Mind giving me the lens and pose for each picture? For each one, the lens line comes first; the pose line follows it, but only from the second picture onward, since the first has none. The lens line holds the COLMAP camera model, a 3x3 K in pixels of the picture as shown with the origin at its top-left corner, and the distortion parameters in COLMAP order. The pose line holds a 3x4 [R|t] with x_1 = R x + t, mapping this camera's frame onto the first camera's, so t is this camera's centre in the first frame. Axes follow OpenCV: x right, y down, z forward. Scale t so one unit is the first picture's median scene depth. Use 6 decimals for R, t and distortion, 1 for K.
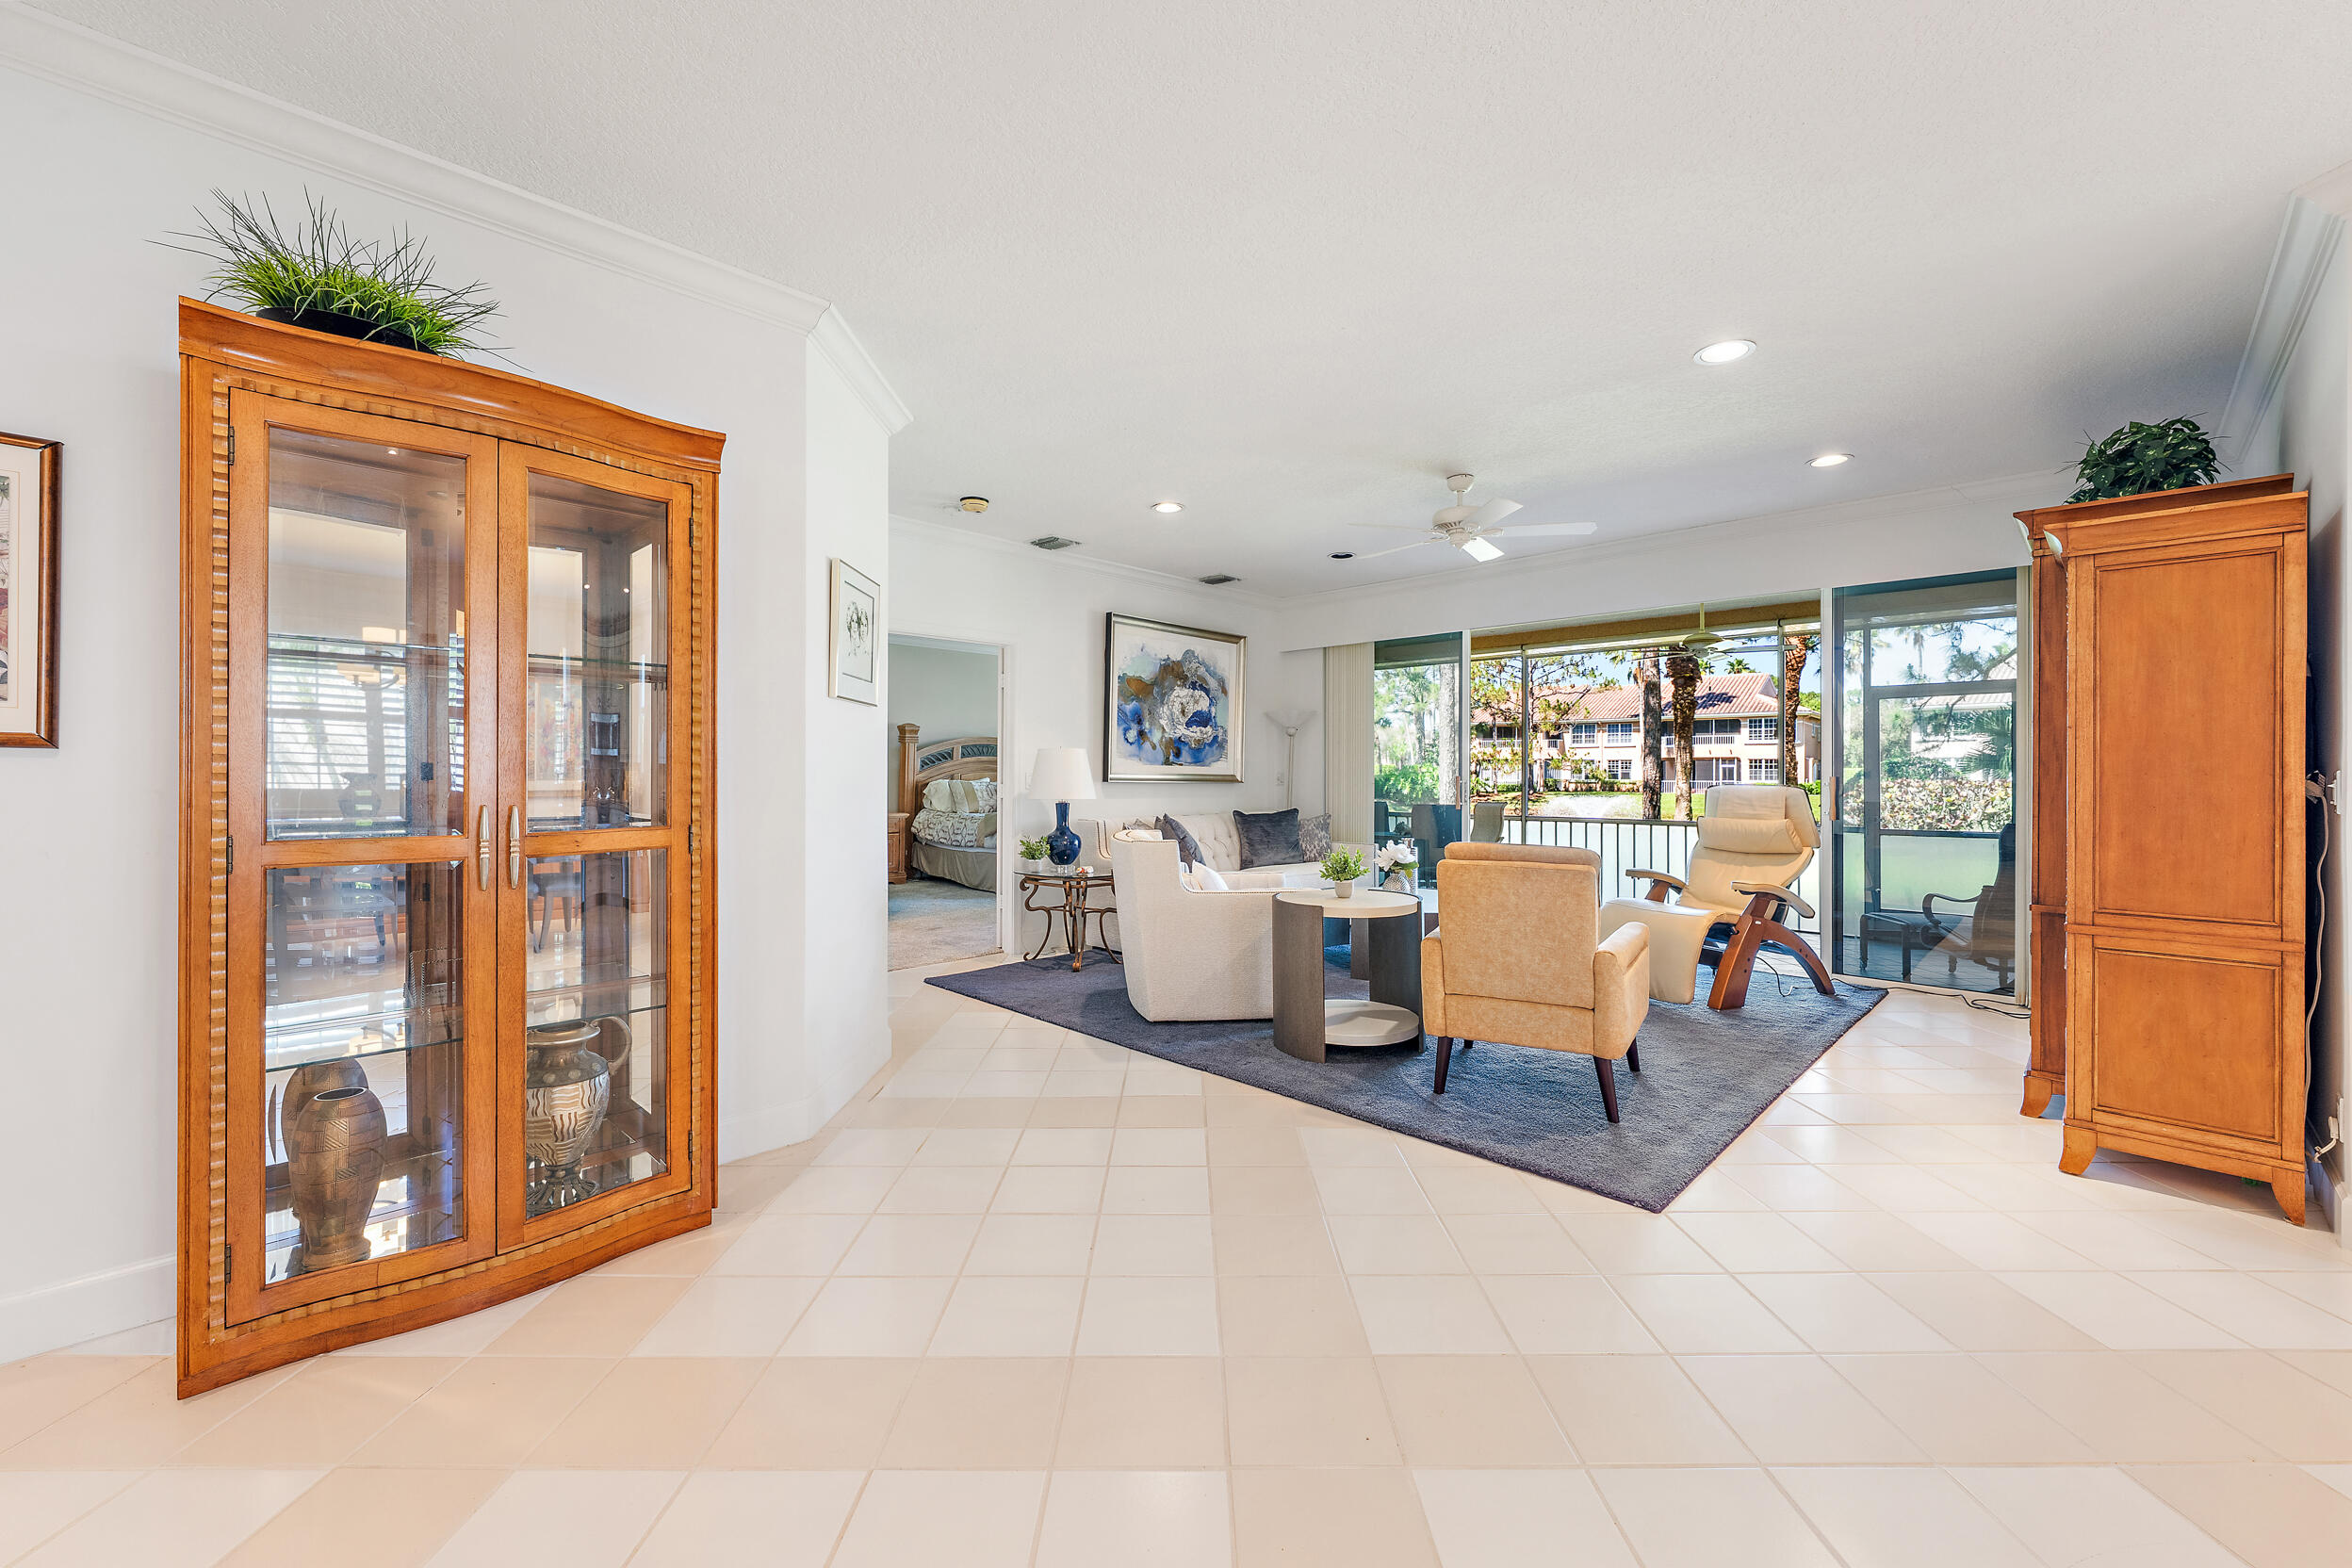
lens RADIAL K [[923.9, 0, 1176.0], [0, 923.9, 784.0], [0, 0, 1]] dist [-0.000174, -0.000052]
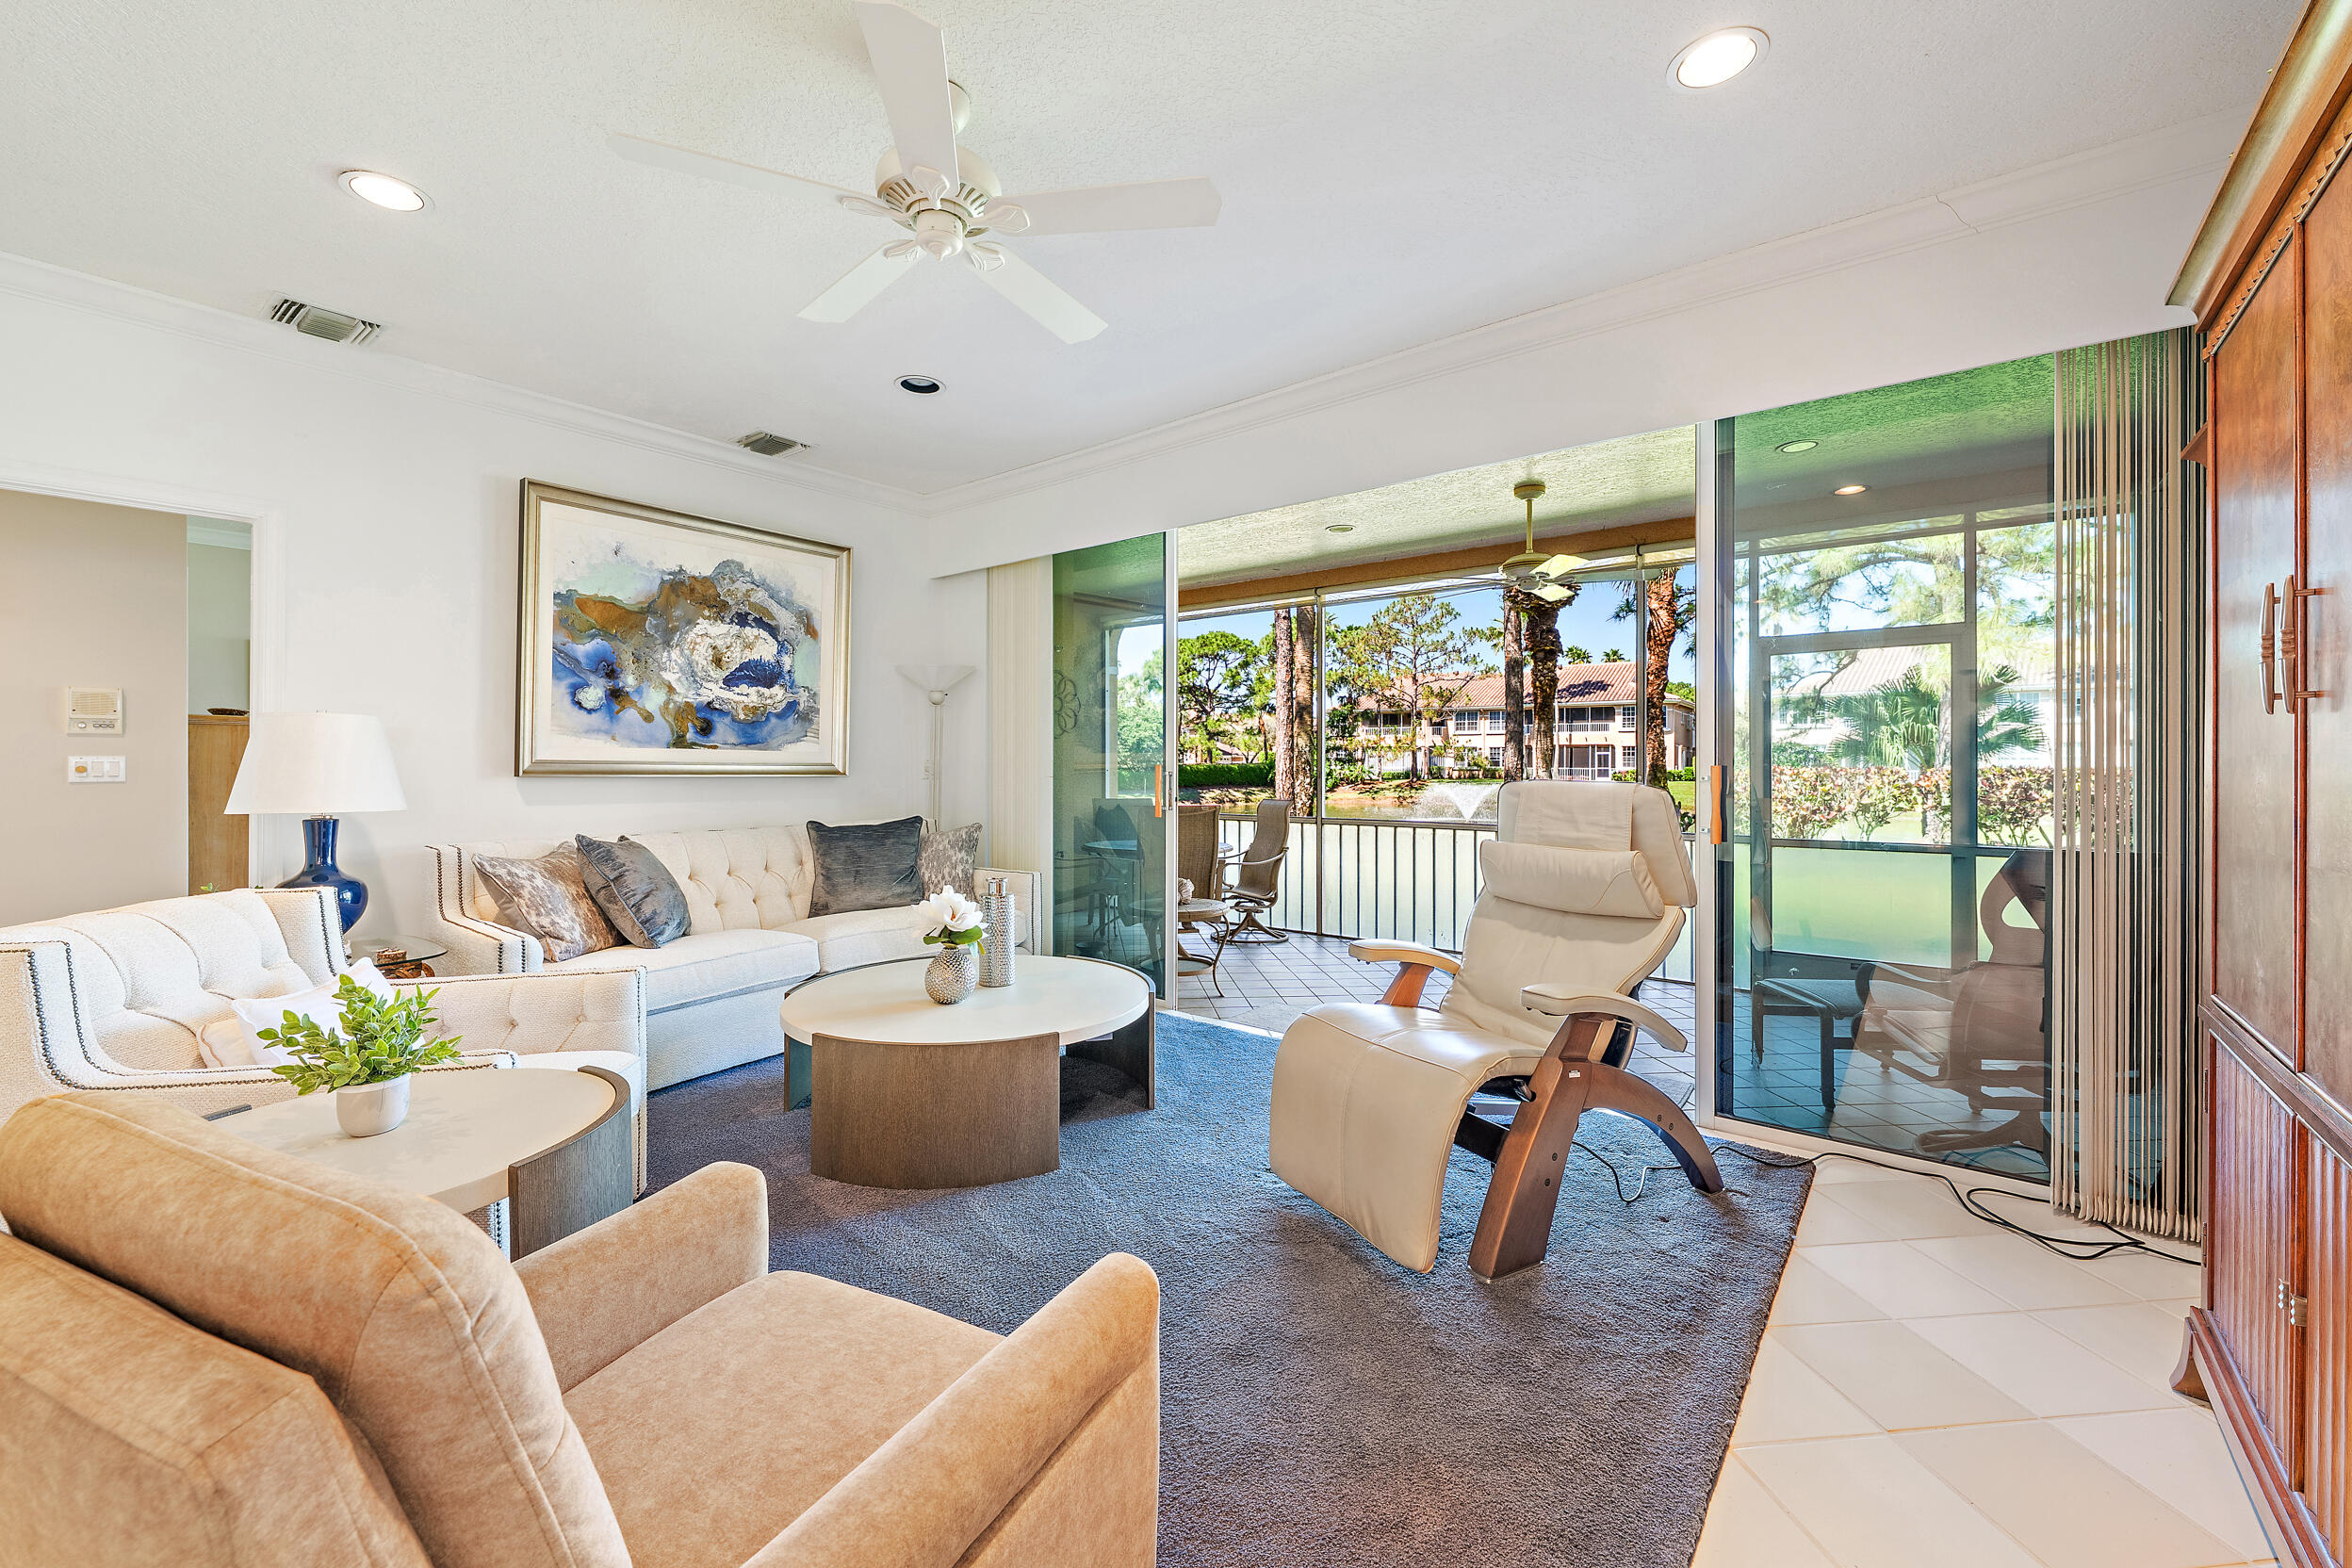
lens RADIAL K [[929.2, 0, 1174.8], [0, 929.2, 773.8], [0, 0, 1]] dist [0.000242, 0.000028]
pose [[0.994631, -0.003066, 0.103442, 0.234320], [0.002875, 0.999994, 0.001998, -0.003488], [-0.103448, -0.001690, 0.994633, 0.339841]]
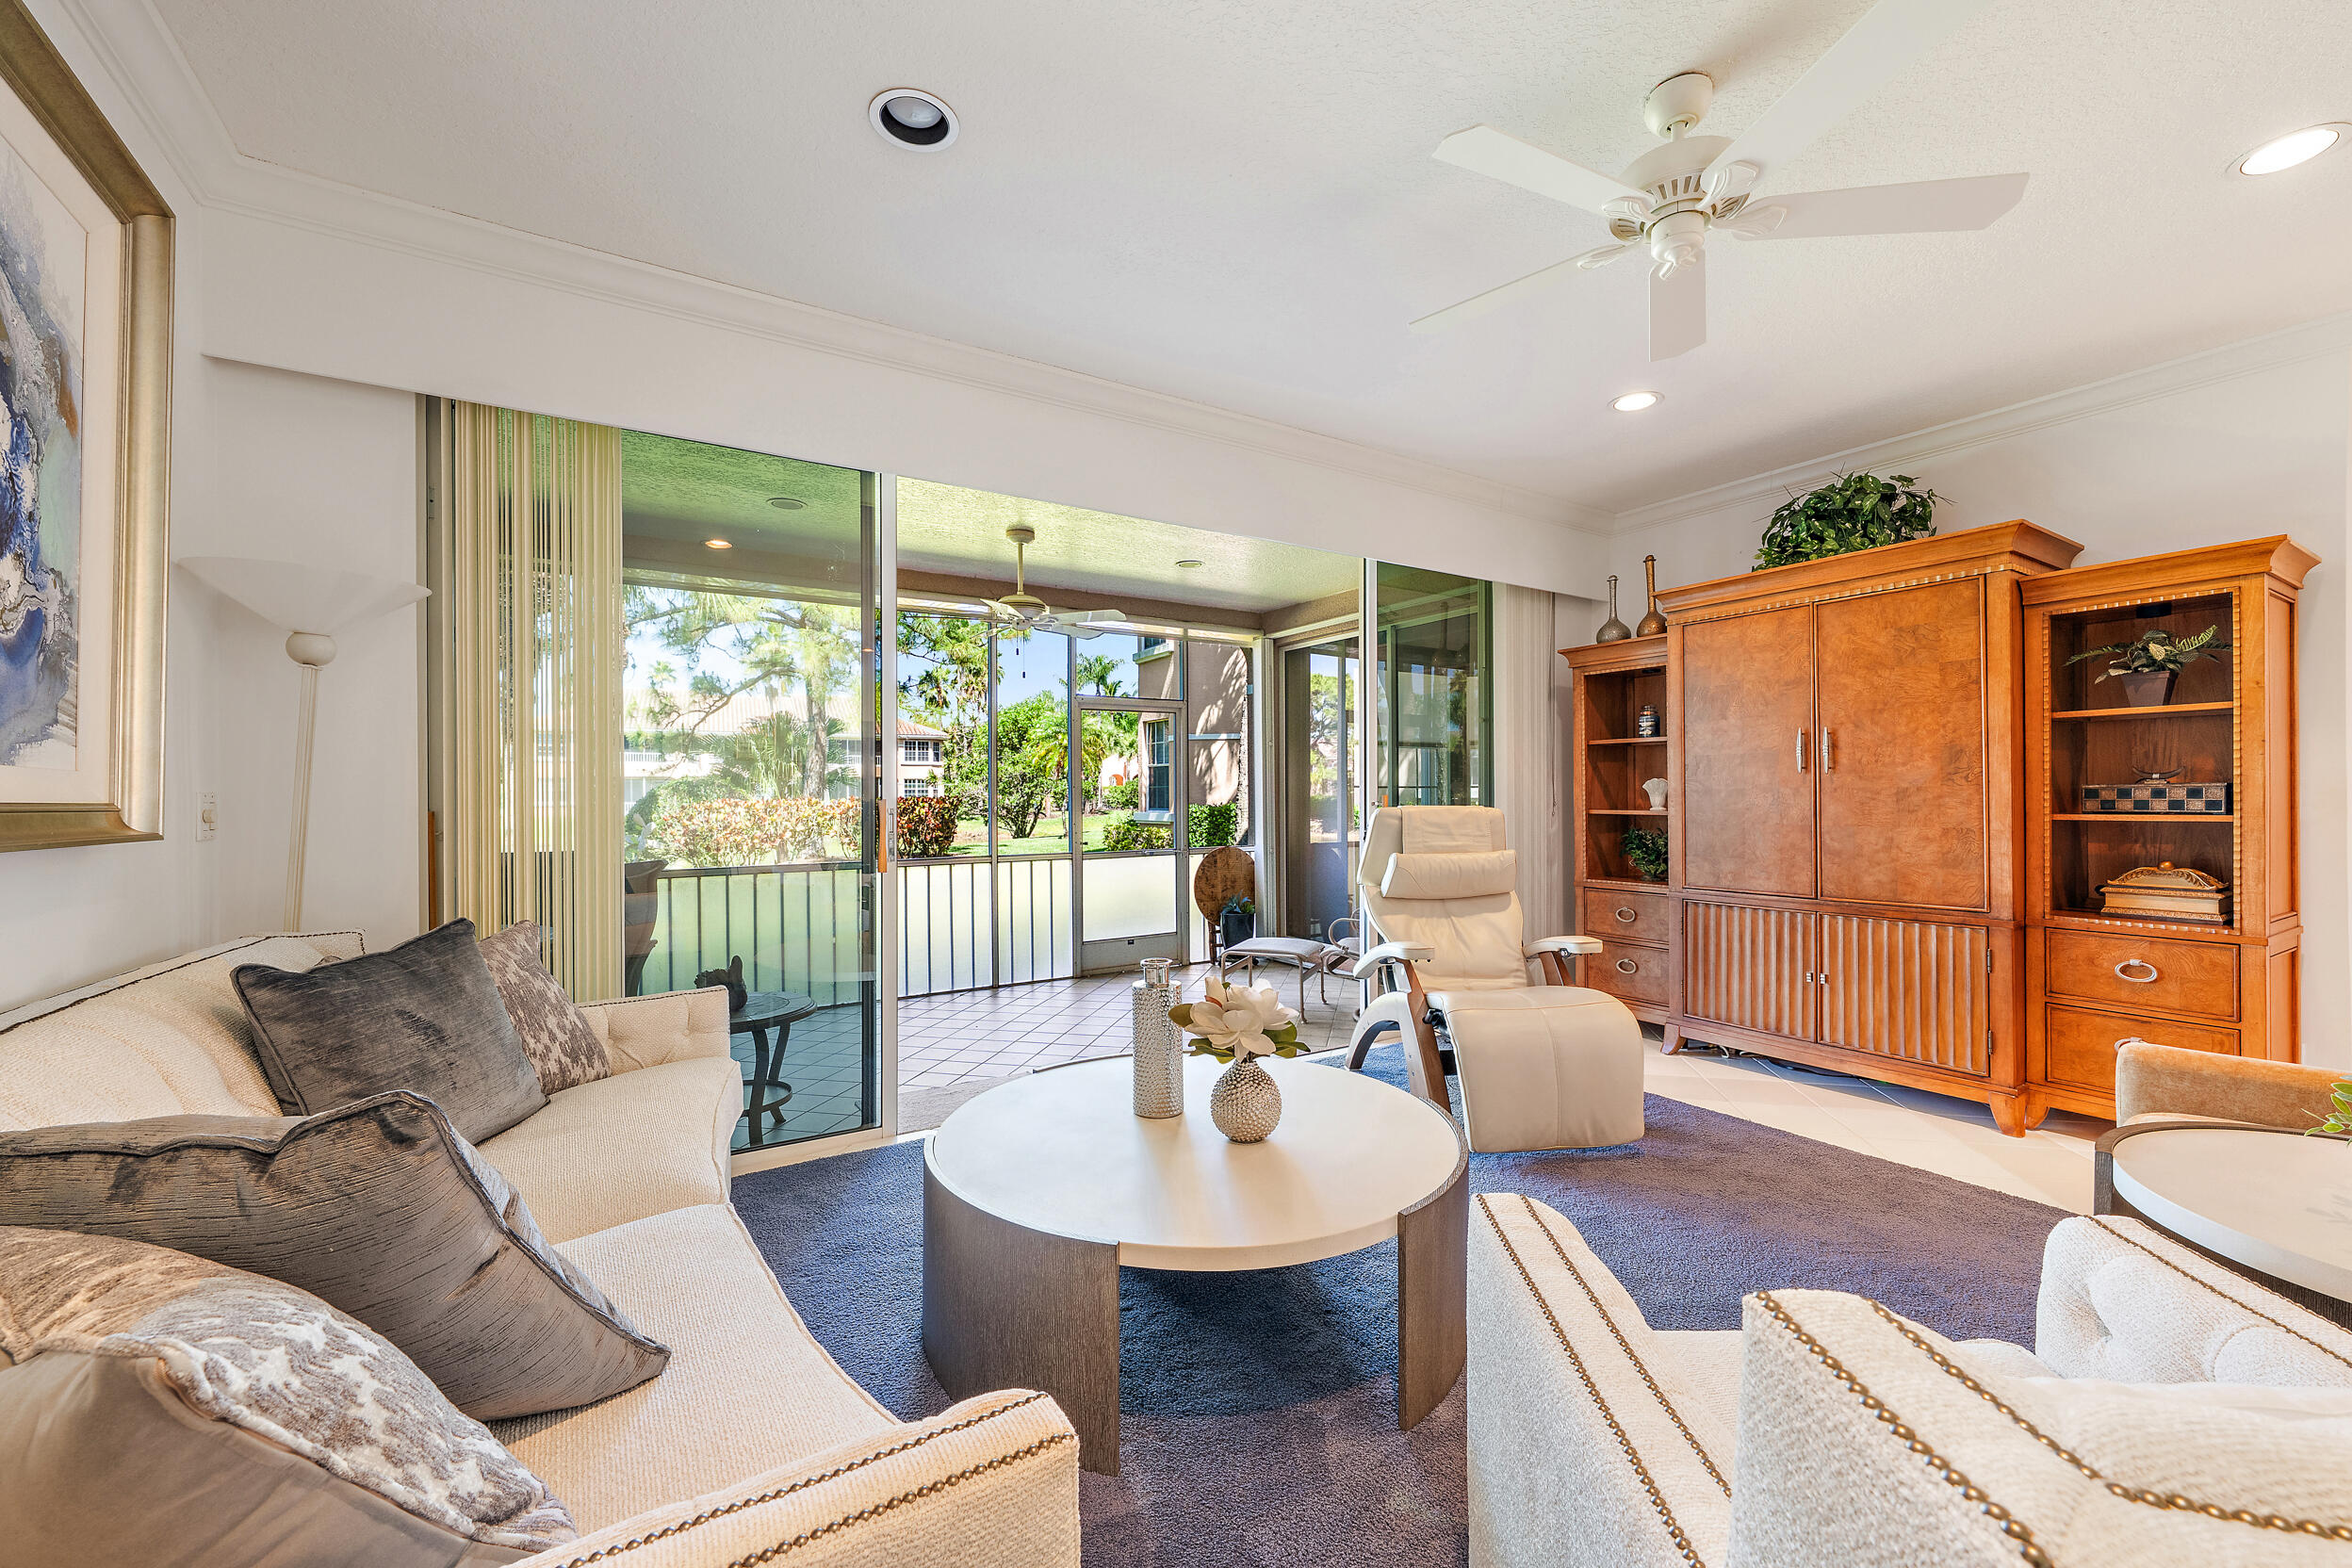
lens RADIAL K [[940.3, 0, 1171.5], [0, 940.3, 792.8], [0, 0, 1]] dist [0.000320, -0.000018]
pose [[0.214318, -0.004560, 0.976753, -0.104568], [0.013097, 0.999913, 0.001795, -0.009470], [-0.976676, 0.012408, 0.214359, 0.706732]]
